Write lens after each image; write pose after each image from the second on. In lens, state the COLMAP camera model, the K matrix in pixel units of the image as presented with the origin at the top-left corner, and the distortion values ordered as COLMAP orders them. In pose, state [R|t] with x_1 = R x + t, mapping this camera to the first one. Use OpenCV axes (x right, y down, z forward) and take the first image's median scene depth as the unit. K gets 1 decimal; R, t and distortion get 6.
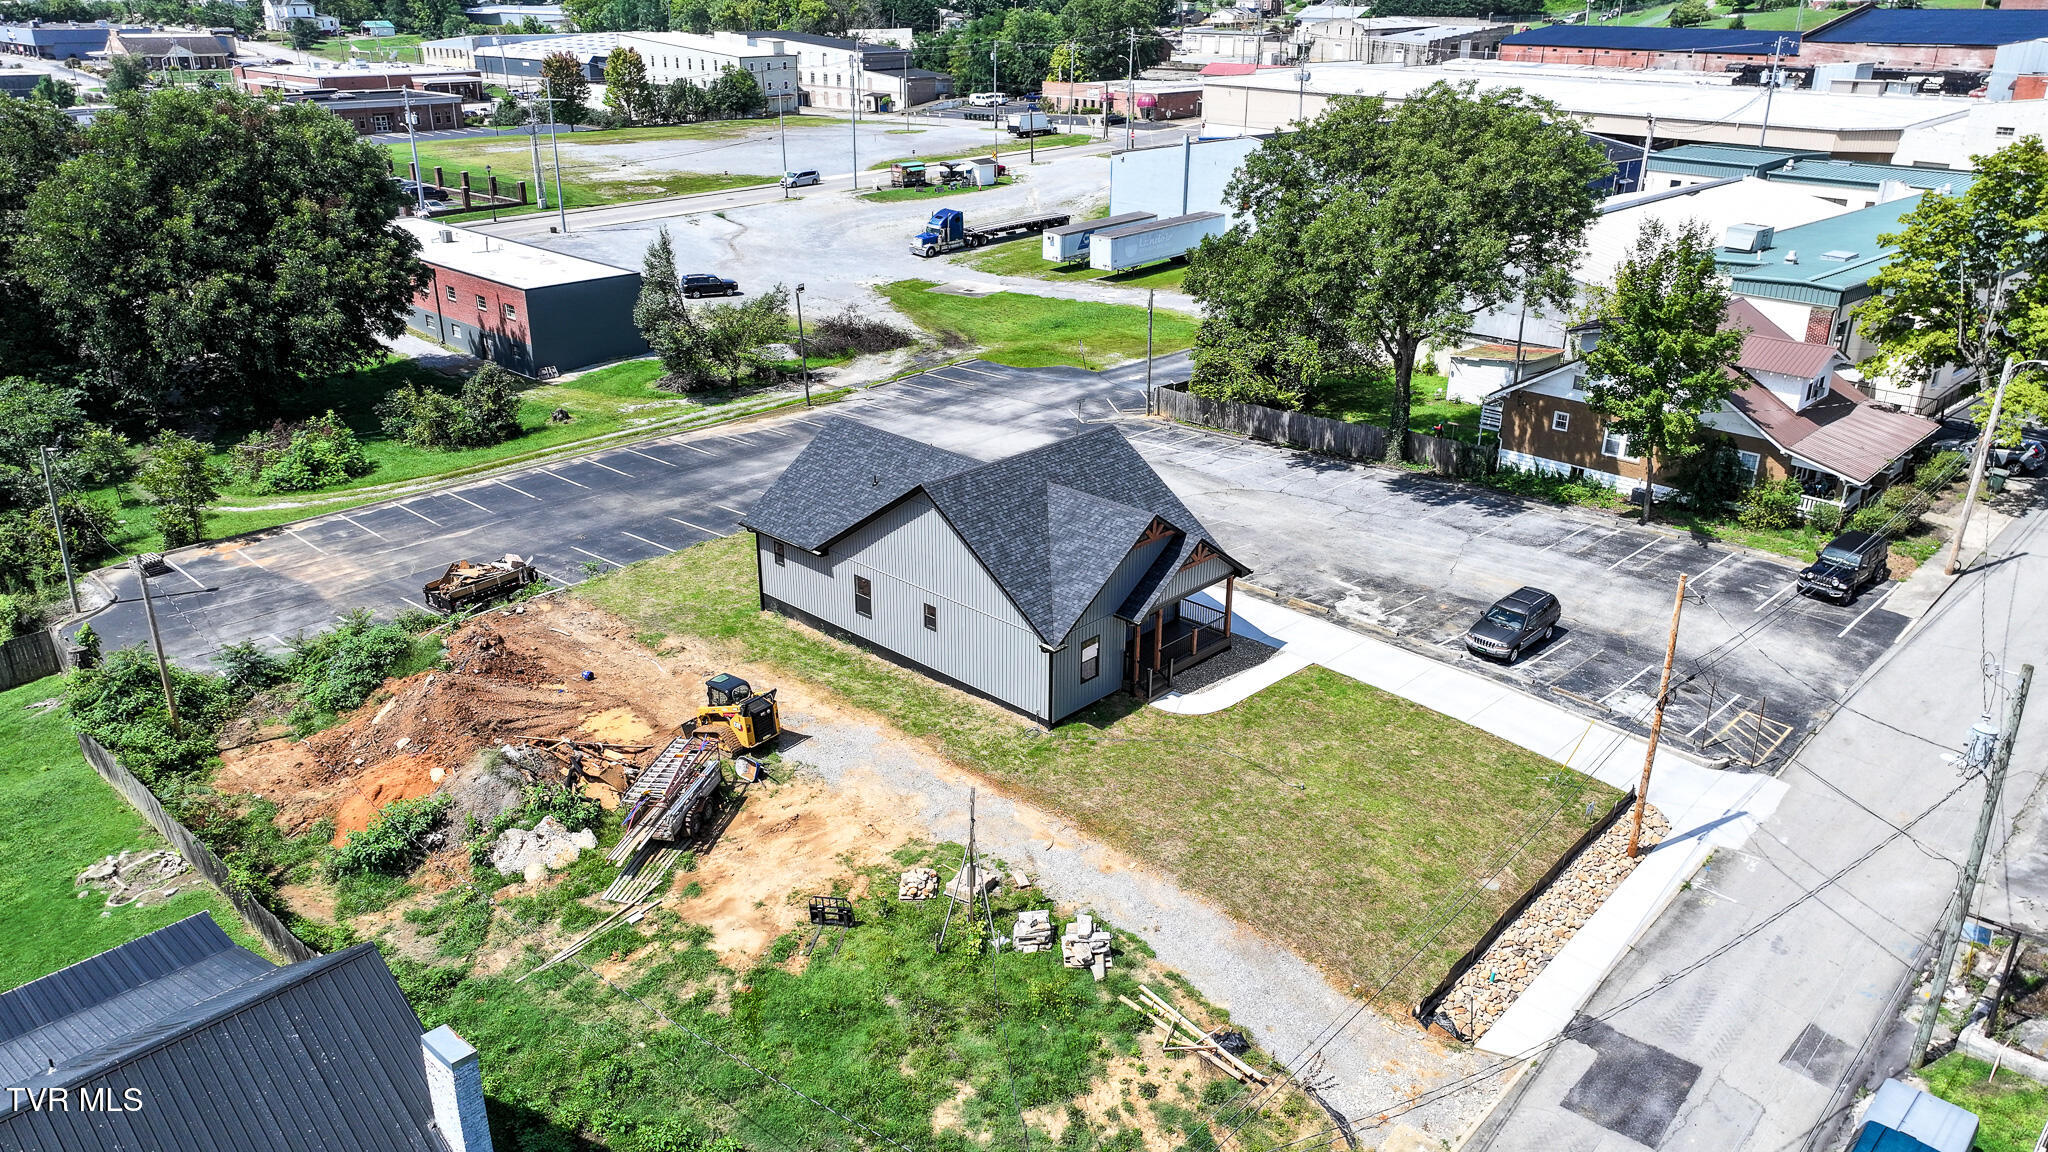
lens RADIAL K [[1446.5, 0, 1026.3], [0, 1446.5, 575.8], [0, 0, 1]] dist [0.007379, 0.002482]
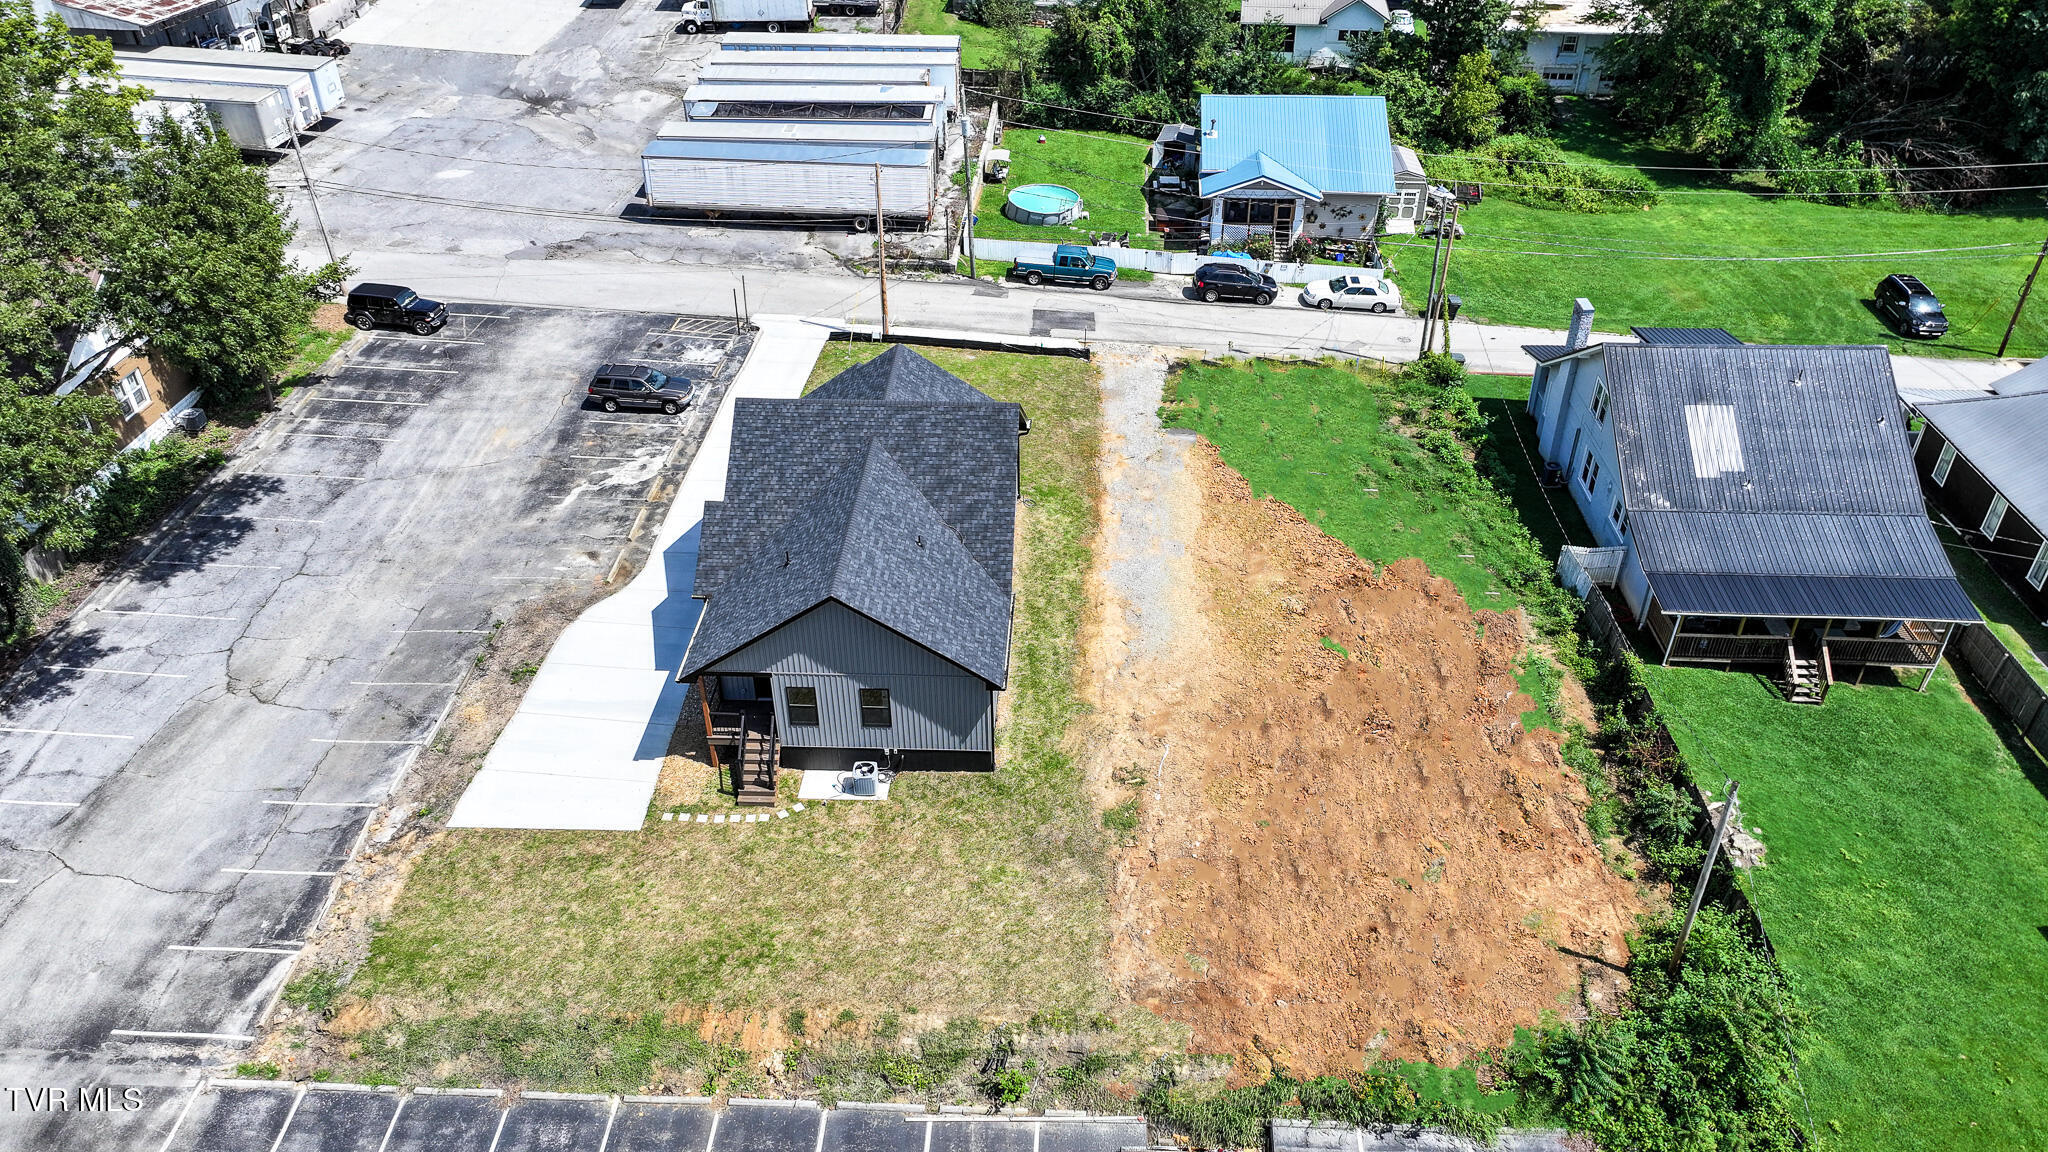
lens RADIAL K [[1442.9, 0, 1030.7], [0, 1442.9, 570.5], [0, 0, 1]] dist [0.006788, 0.001788]
pose [[-0.652330, -0.433738, 0.621560, -0.739514], [0.288219, 0.616507, 0.732700, -0.712171], [-0.700996, 0.657107, -0.277154, 1.304824]]
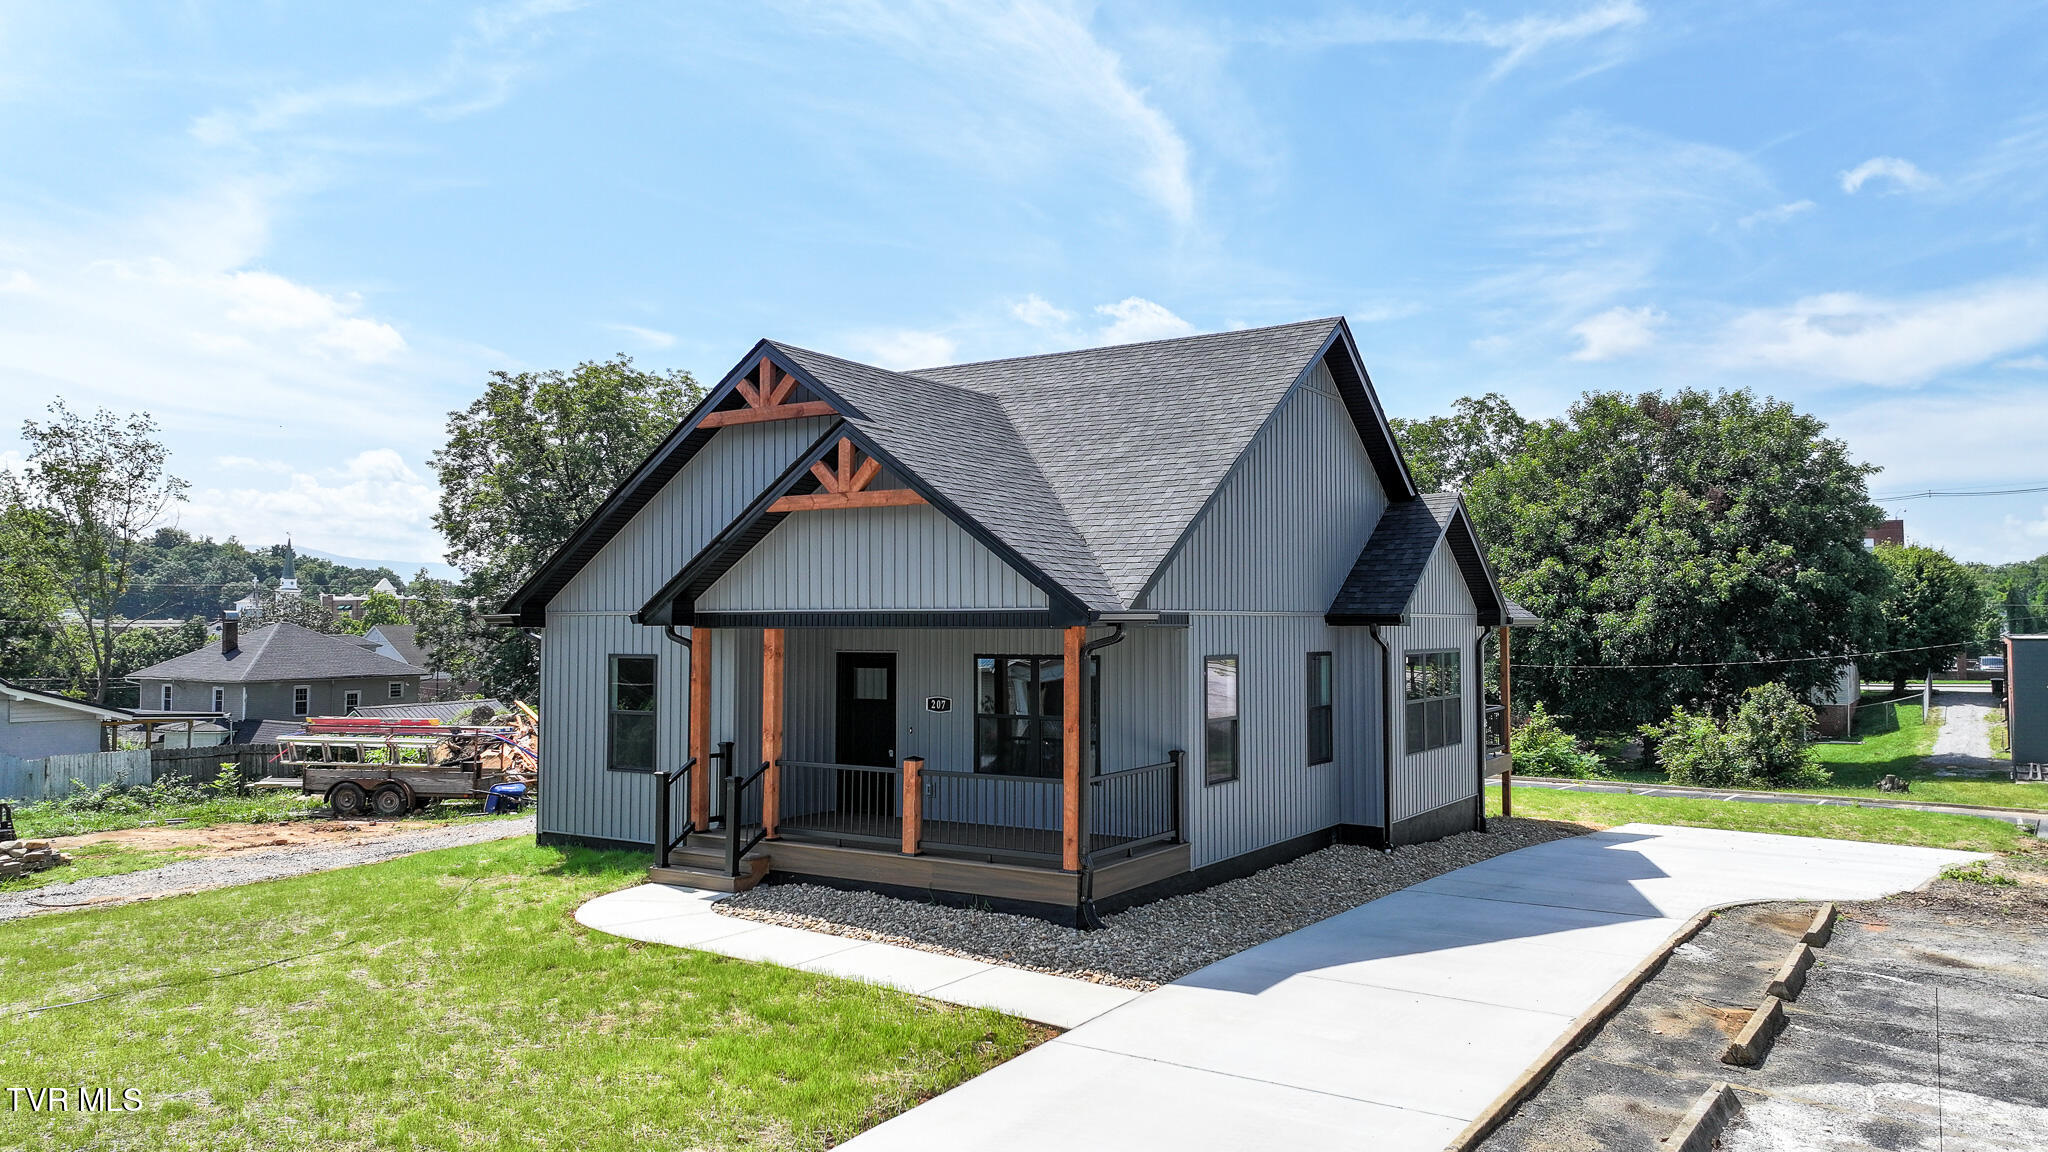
lens RADIAL K [[1442.9, 0, 1030.7], [0, 1442.9, 570.5], [0, 0, 1]] dist [0.006788, 0.001788]
pose [[0.182962, -0.047551, -0.981969, 0.431434], [-0.373101, 0.920747, -0.114103, 0.025821], [0.909571, 0.387251, 0.150721, 0.982947]]
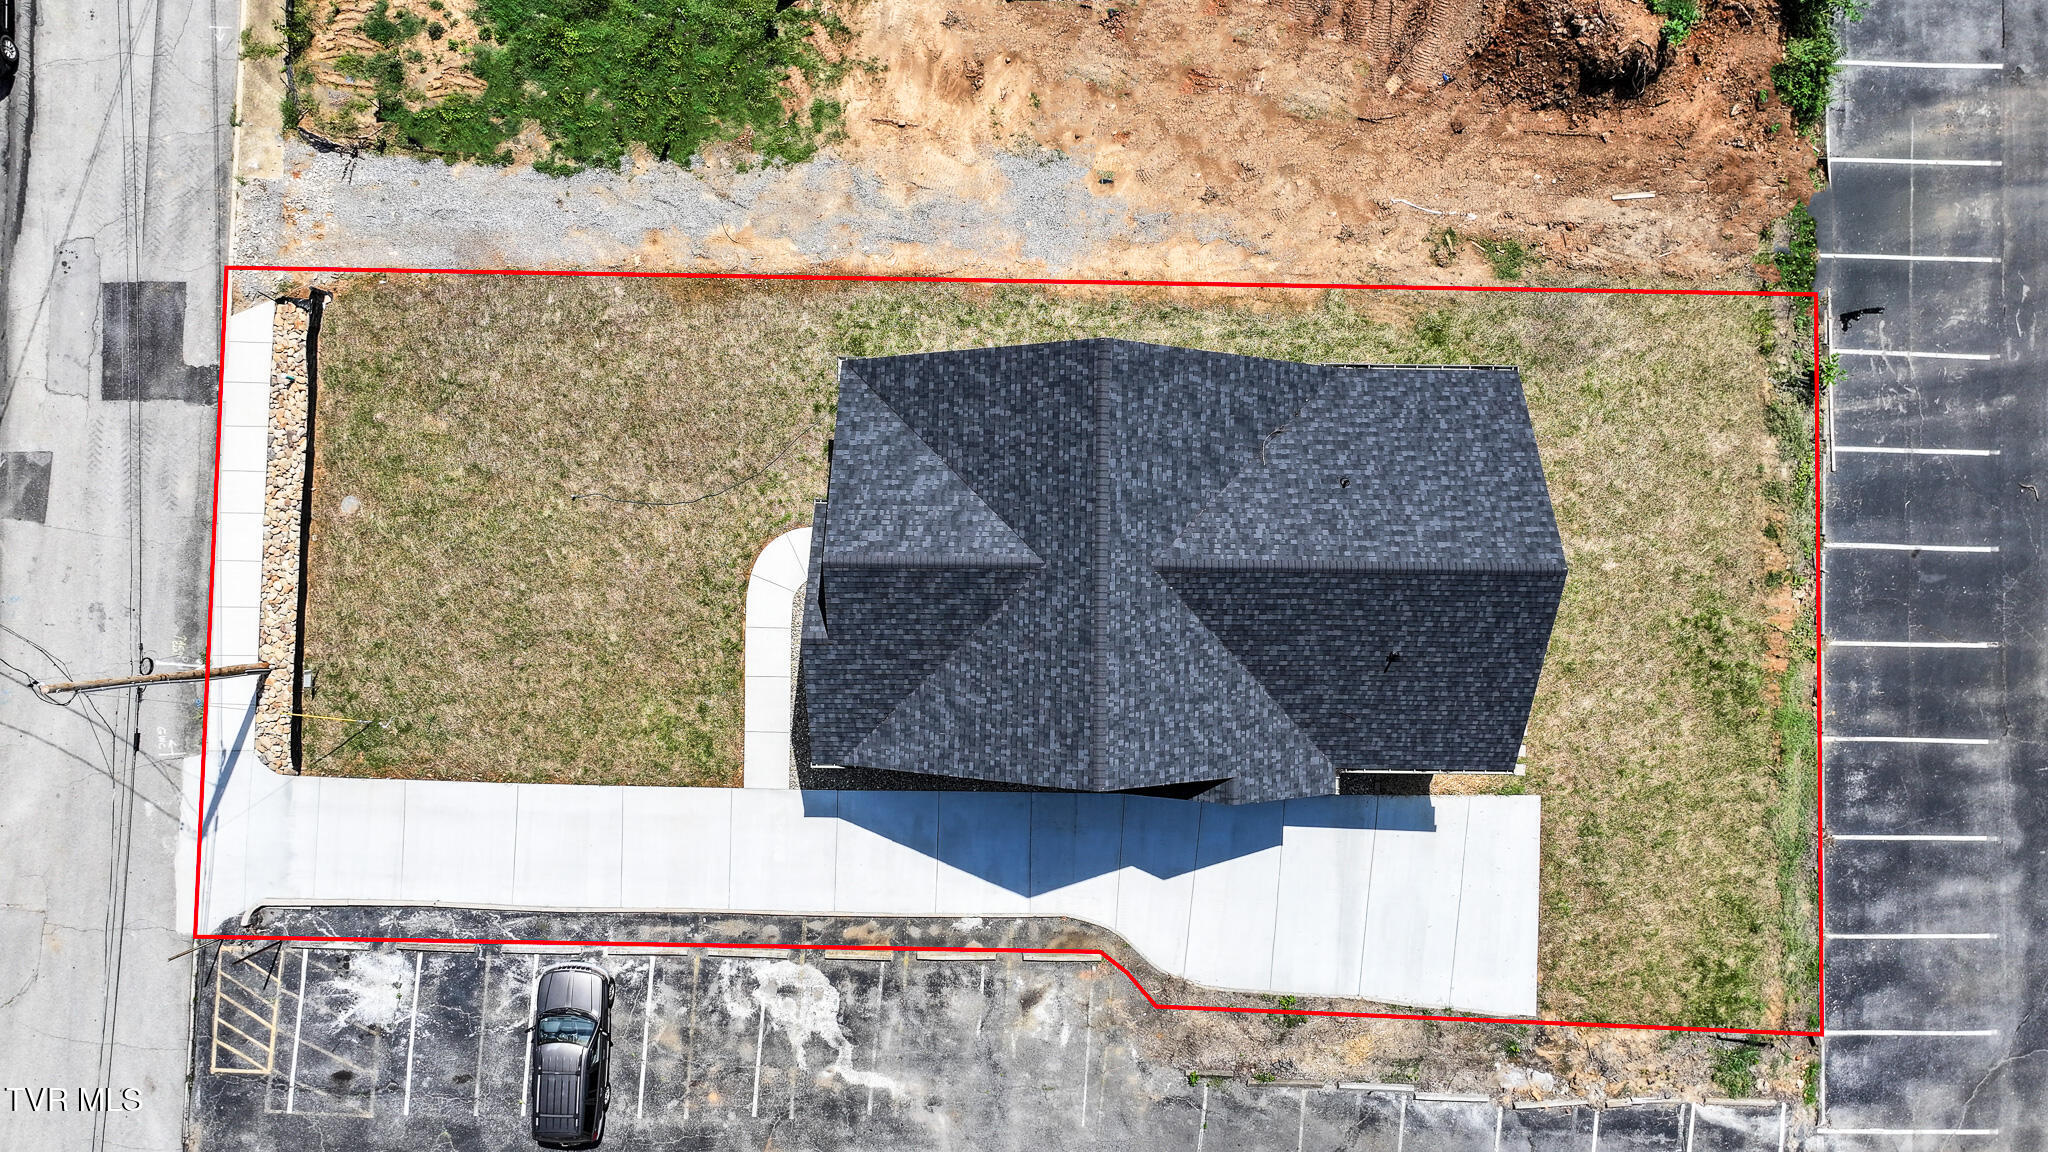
lens RADIAL K [[1442.9, 0, 1030.7], [0, 1442.9, 570.5], [0, 0, 1]] dist [0.006788, 0.001788]
pose [[-0.735338, 0.677344, -0.021958, 0.034697], [-0.279684, -0.273799, 0.920223, -0.653093], [0.617296, 0.682817, 0.390777, 0.766356]]
